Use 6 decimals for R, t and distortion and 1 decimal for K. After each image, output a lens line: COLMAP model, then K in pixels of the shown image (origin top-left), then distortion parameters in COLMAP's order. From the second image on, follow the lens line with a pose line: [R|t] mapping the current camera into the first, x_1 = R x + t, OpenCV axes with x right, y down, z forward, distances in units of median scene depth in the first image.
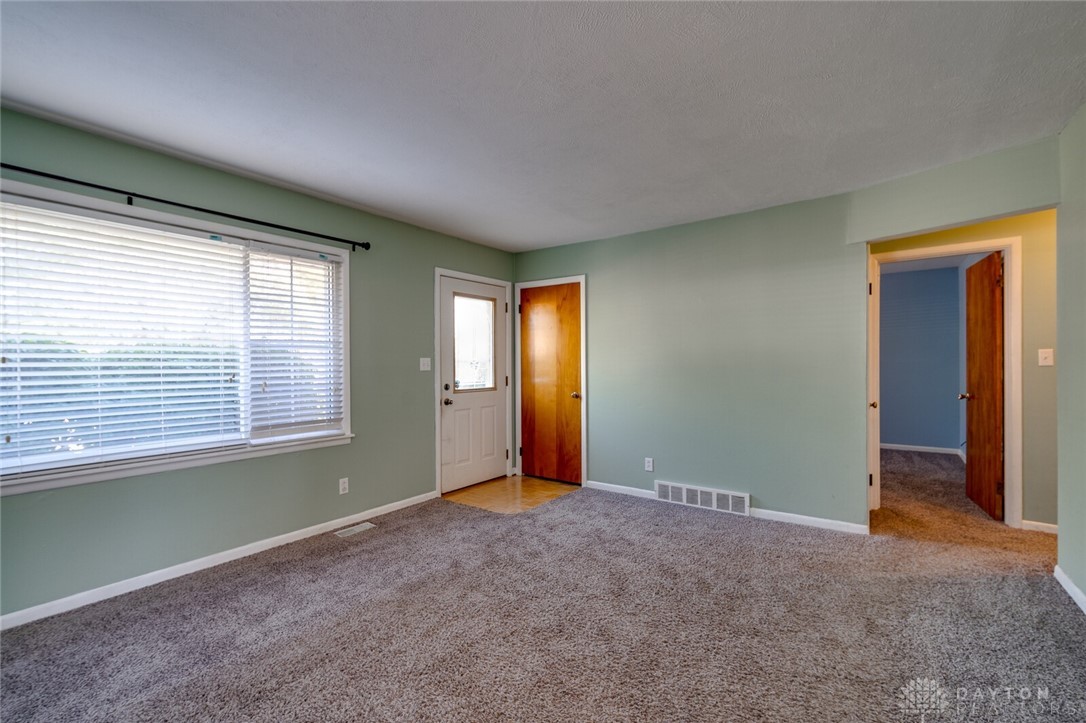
lens RADIAL K [[471.8, 0, 543.0], [0, 471.8, 365.7], [0, 0, 1]] dist [0.001360, -0.000189]
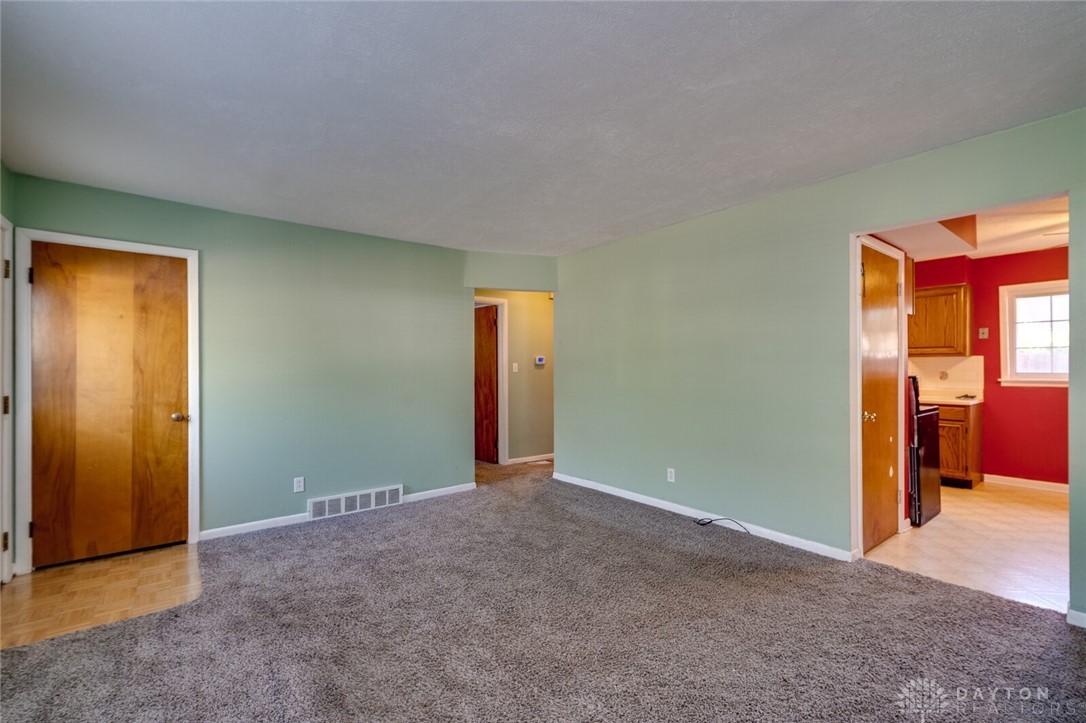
lens RADIAL K [[471.8, 0, 548.4], [0, 471.8, 367.9], [0, 0, 1]] dist [0.001360, -0.000189]
pose [[0.261291, 0.005756, 0.965243, -0.561522], [0.008681, 0.999928, -0.008313, -0.000250], [-0.965221, 0.010551, 0.261222, 0.335458]]
